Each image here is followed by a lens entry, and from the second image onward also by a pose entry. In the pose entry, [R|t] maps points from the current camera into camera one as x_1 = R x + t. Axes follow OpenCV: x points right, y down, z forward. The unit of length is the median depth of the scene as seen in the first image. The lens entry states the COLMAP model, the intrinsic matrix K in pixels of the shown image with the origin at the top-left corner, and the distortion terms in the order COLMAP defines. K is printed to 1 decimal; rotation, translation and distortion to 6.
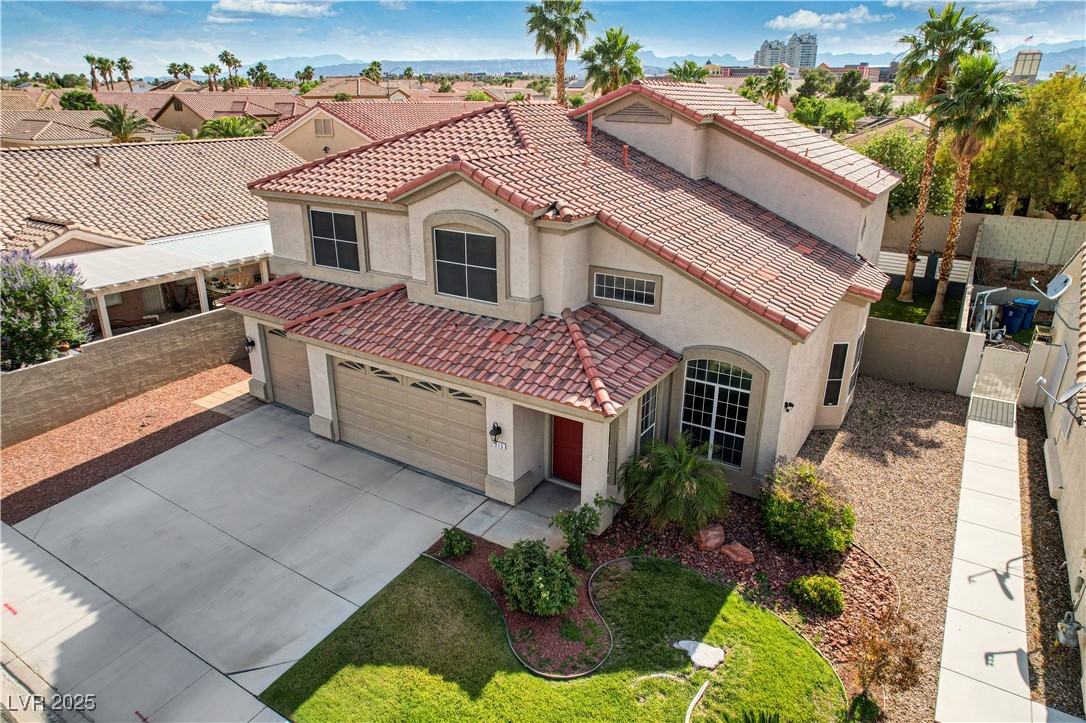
lens RADIAL K [[688.8, 0, 543.0], [0, 688.8, 361.5], [0, 0, 1]] dist [-0.077442, 0.070524]
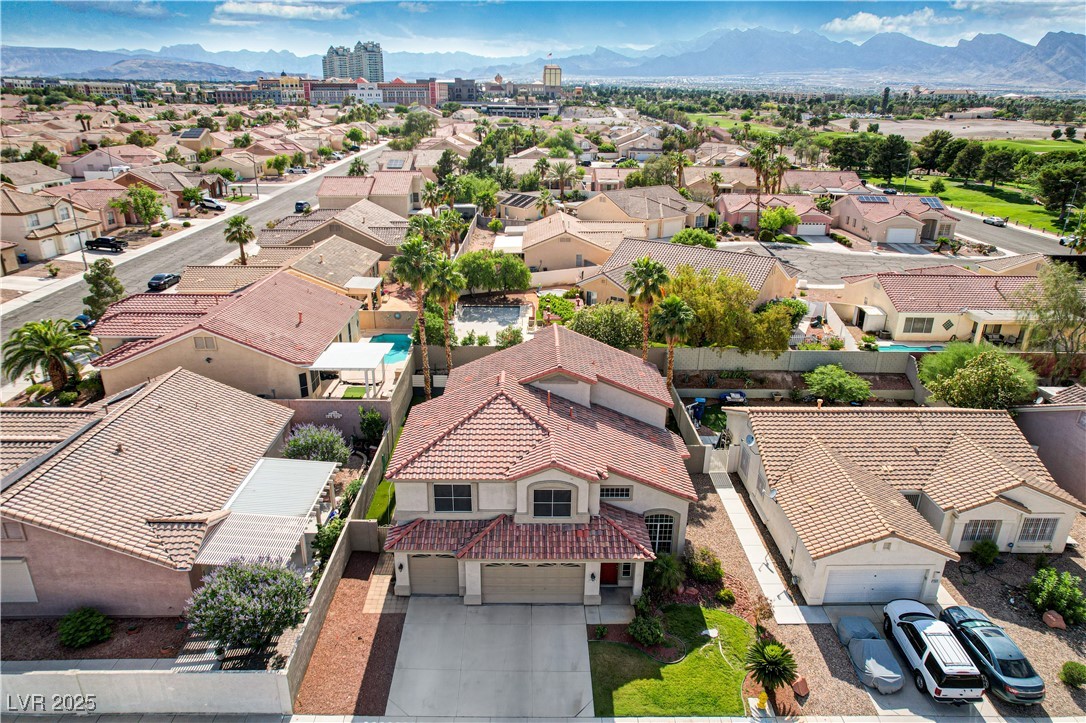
lens RADIAL K [[685.8, 0, 543.0], [0, 685.8, 361.5], [0, 0, 1]] dist [-0.079669, 0.067495]
pose [[0.840389, -0.187835, 0.508394, -1.144293], [0.188245, 0.980787, 0.051194, -0.693997], [-0.508242, 0.052679, 0.859602, -0.816793]]
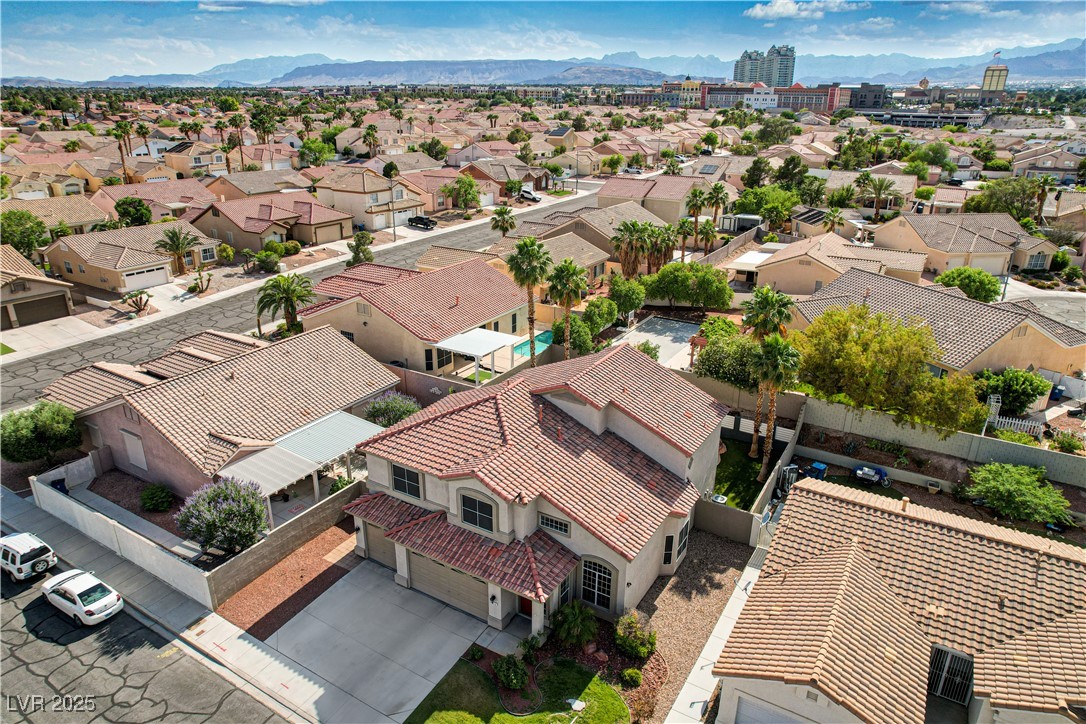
lens RADIAL K [[685.8, 0, 543.0], [0, 685.8, 362.0], [0, 0, 1]] dist [-0.079669, 0.067495]
pose [[0.999739, -0.003030, 0.022628, 0.040804], [0.003129, 0.999986, -0.004353, -0.603198], [-0.022614, 0.004423, 0.999734, -1.093381]]
